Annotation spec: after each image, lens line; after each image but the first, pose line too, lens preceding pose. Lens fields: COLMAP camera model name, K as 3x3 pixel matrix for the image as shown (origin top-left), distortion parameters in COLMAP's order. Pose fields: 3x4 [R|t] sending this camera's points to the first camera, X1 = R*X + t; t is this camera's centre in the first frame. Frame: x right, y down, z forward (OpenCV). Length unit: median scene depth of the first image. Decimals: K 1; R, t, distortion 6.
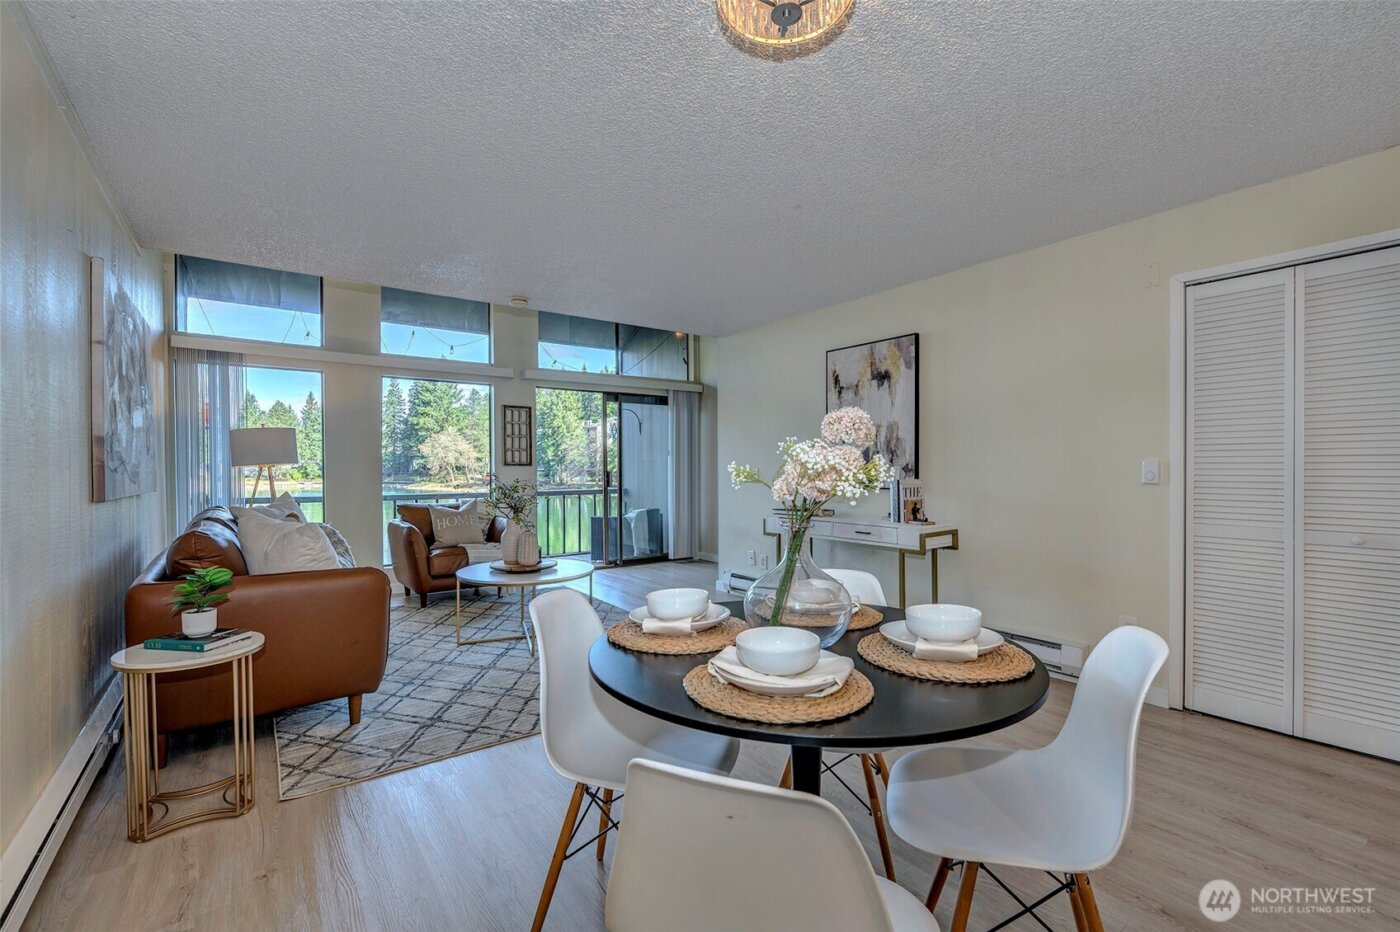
lens RADIAL K [[607.5, 0, 705.4], [0, 607.5, 473.1], [0, 0, 1]] dist [-0.001028, -0.000082]
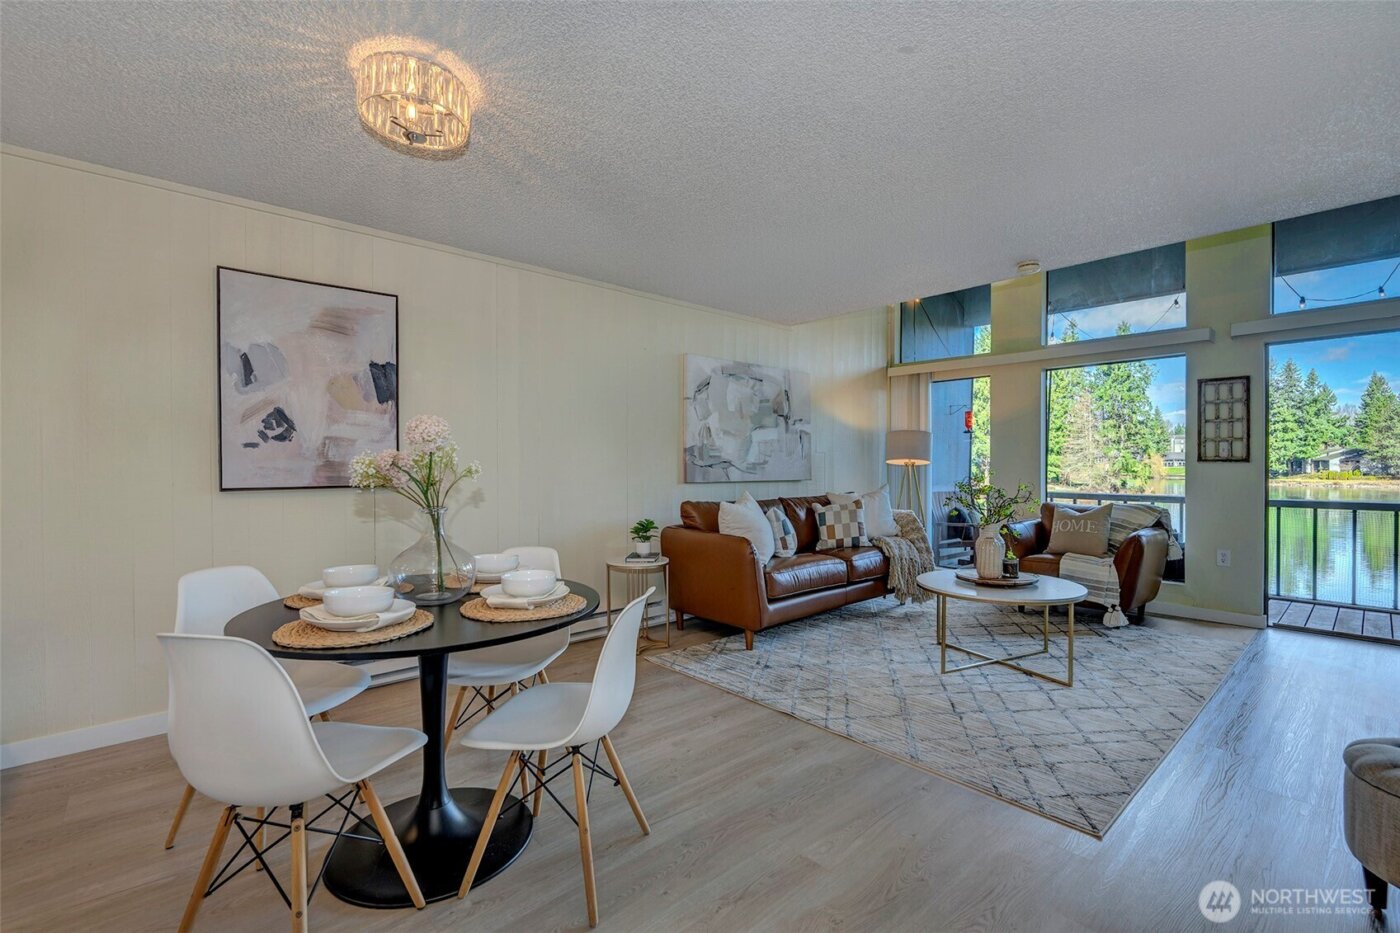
lens RADIAL K [[624.6, 0, 708.9], [0, 624.6, 466.8], [0, 0, 1]] dist [-0.002047, -0.000480]
pose [[0.101073, 0.002486, -0.994876, 0.541236], [-0.007722, 0.999969, 0.001714, -0.004582], [0.994849, 0.007510, 0.101089, 0.497161]]
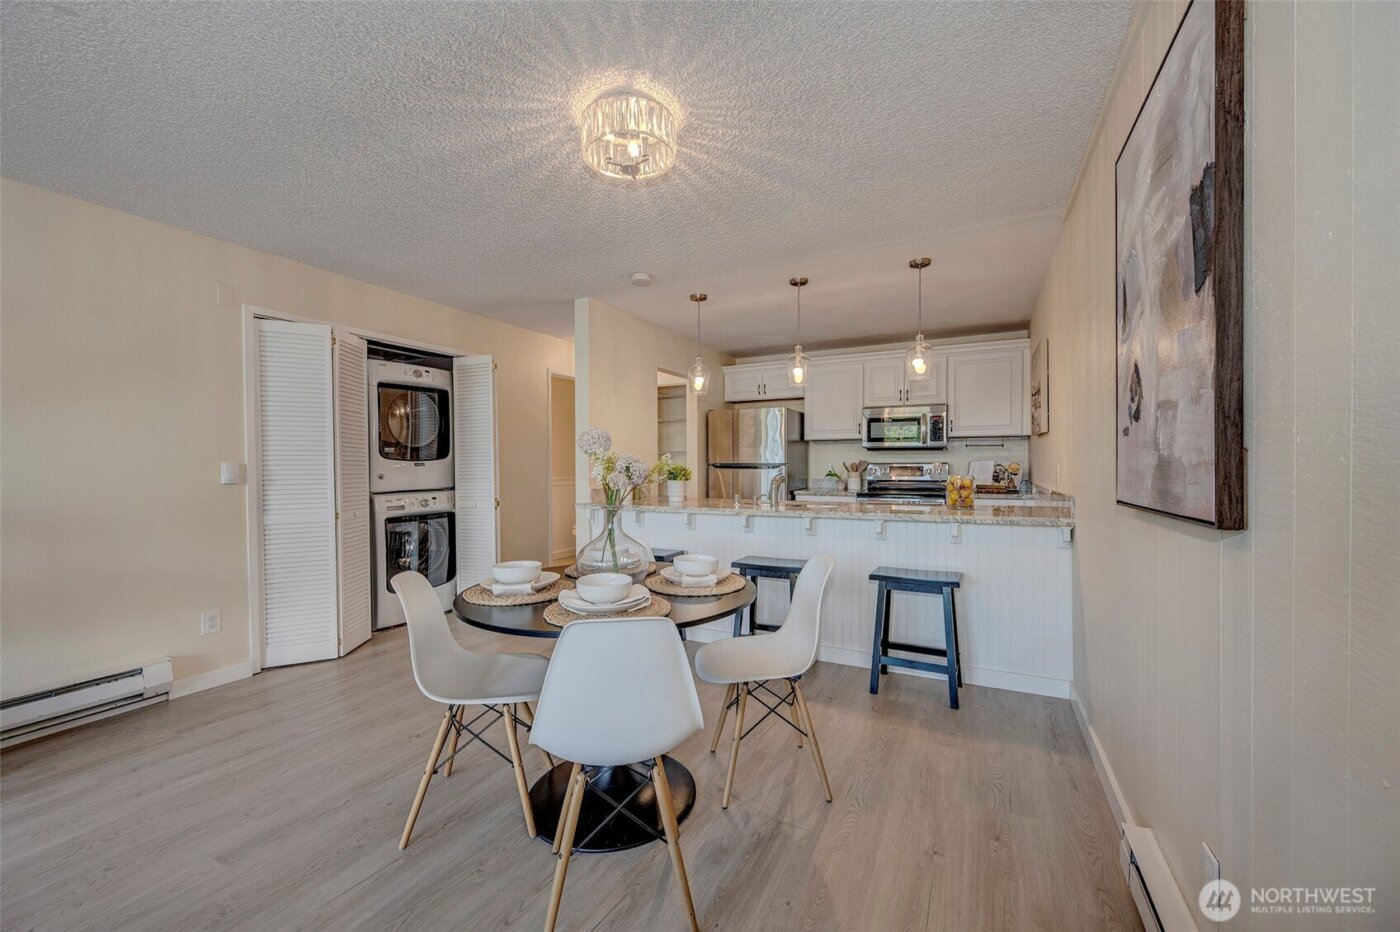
lens RADIAL K [[550.7, 0, 703.8], [0, 550.7, 470.0], [0, 0, 1]] dist [0.001913, 0.000155]
pose [[-0.446995, -0.005509, 0.894519, -0.395006], [0.014187, 0.999812, 0.013247, -0.006609], [-0.894424, 0.018612, -0.446833, 0.476217]]
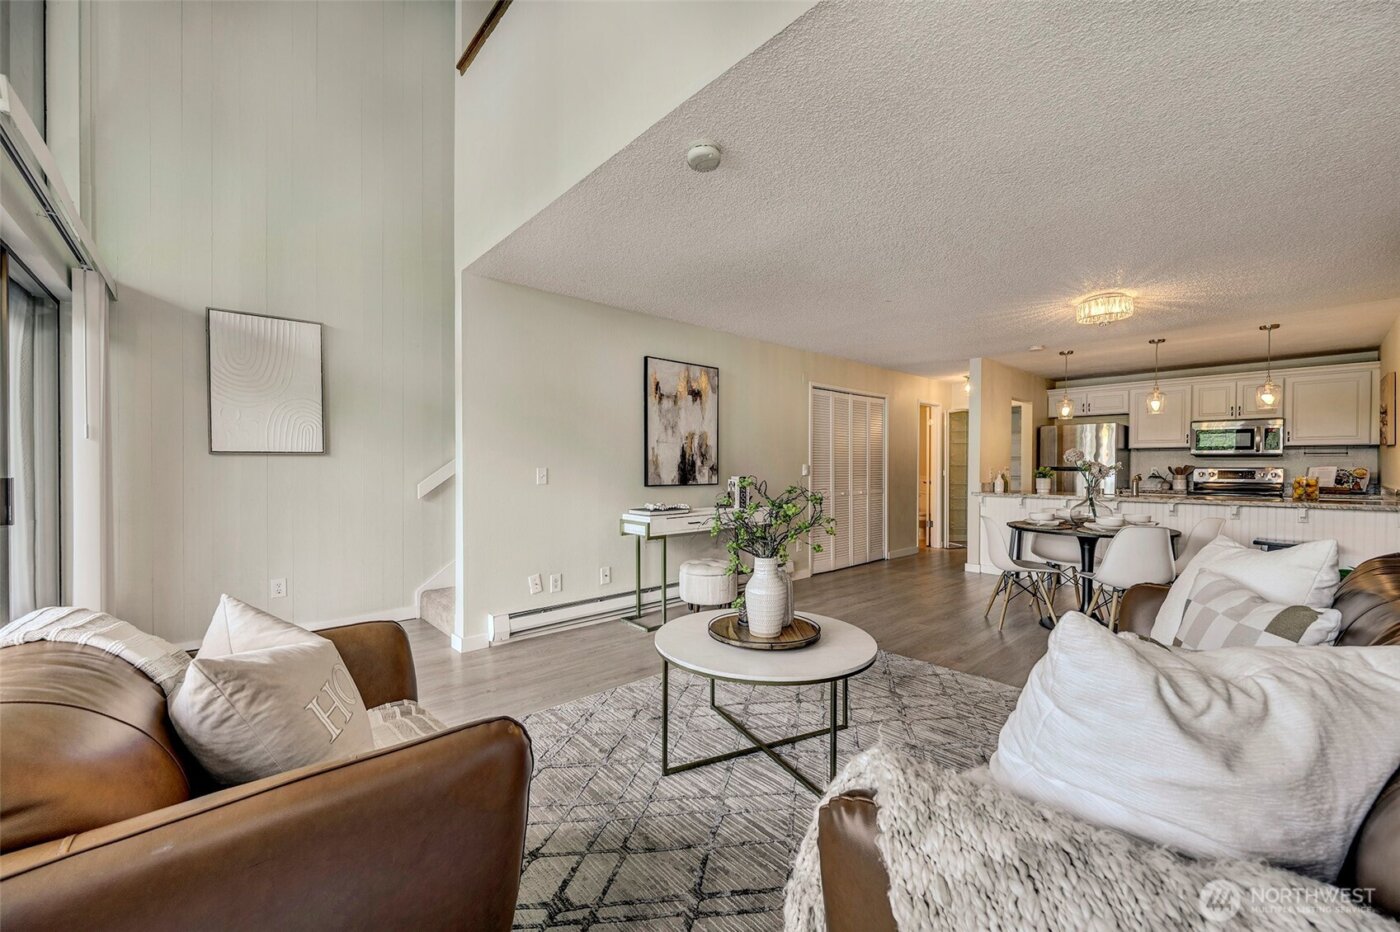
lens RADIAL K [[550.7, 0, 703.8], [0, 550.7, 470.0], [0, 0, 1]] dist [0.001913, 0.000155]
pose [[-0.100090, -0.005743, 0.994962, -0.826628], [0.006149, 0.999961, 0.006390, -0.011458], [-0.994959, 0.006758, -0.100050, 1.096409]]
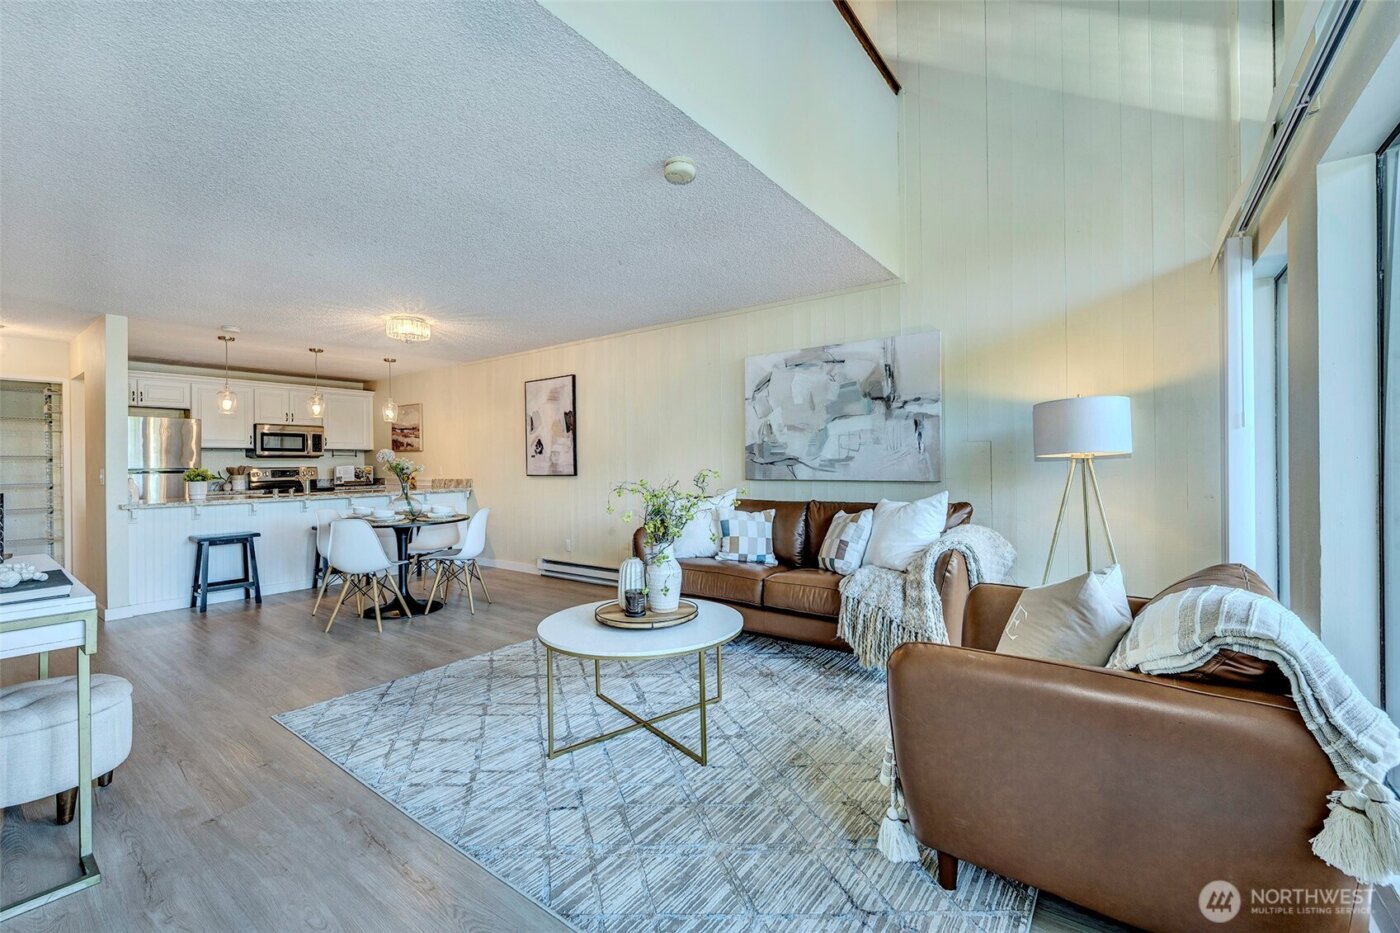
lens RADIAL K [[587.0, 0, 700.0], [0, 587.0, 466.5], [0, 0, 1]] dist [-0.000389, 0.000003]
pose [[-0.958066, 0.014938, -0.286159, -0.169402], [0.010833, 0.999815, 0.015922, -0.016836], [0.286344, 0.012155, -0.958050, 1.602346]]
